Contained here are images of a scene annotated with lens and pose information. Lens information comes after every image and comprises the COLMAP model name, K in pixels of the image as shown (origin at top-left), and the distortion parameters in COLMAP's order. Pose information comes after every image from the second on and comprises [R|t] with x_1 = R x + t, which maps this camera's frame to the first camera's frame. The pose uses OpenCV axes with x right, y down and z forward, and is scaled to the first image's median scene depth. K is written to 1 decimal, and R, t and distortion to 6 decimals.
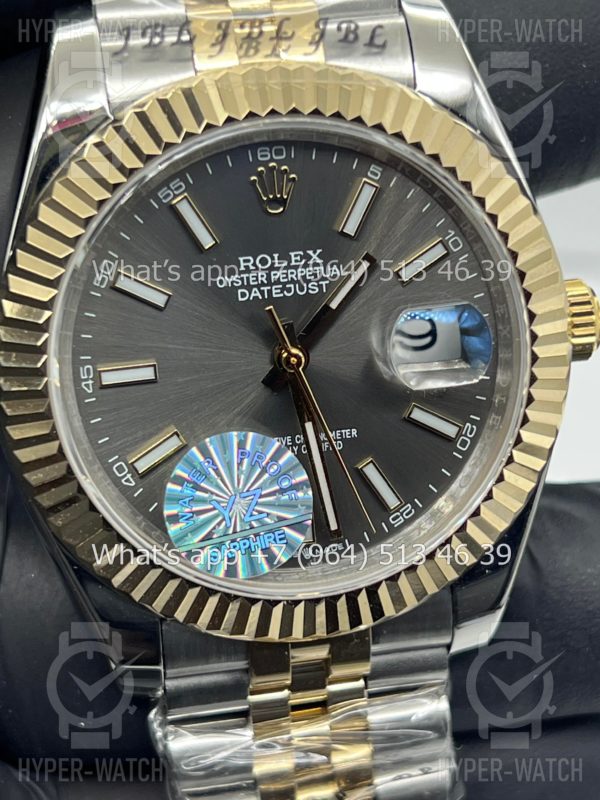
lens RADIAL K [[1849.7, 0, 295.7], [0, 1849.7, 401.9], [0, 0, 1]] dist [0.203957, 0.000000]
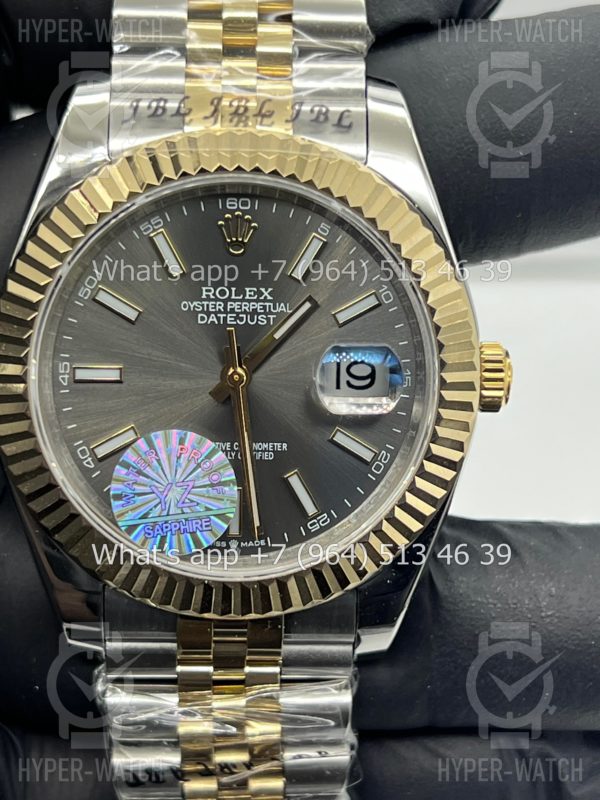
lens RADIAL K [[1849.7, 0, 298.3], [0, 1849.7, 399.0], [0, 0, 1]] dist [0.203957, 0.000000]
pose [[0.988253, 0.113230, -0.102642, 0.159425], [-0.120246, 0.990618, -0.064935, 0.062669], [0.094327, 0.076514, 0.992597, -0.170516]]
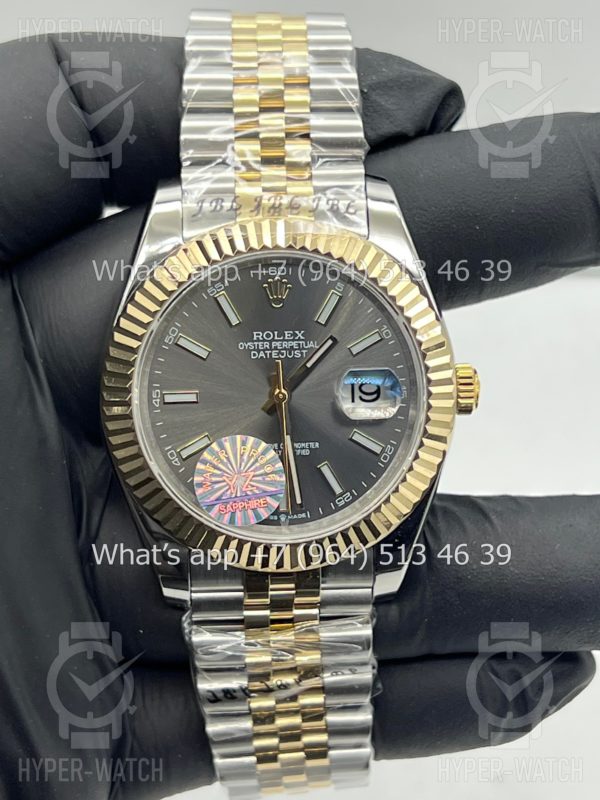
lens RADIAL K [[1849.7, 0, 302.4], [0, 1849.7, 403.1], [0, 0, 1]] dist [0.203957, 0.000000]
pose [[0.992763, 0.072036, -0.096090, 0.174258], [-0.080683, 0.992726, -0.089357, 0.127666], [0.088954, 0.096463, 0.991354, -0.620984]]
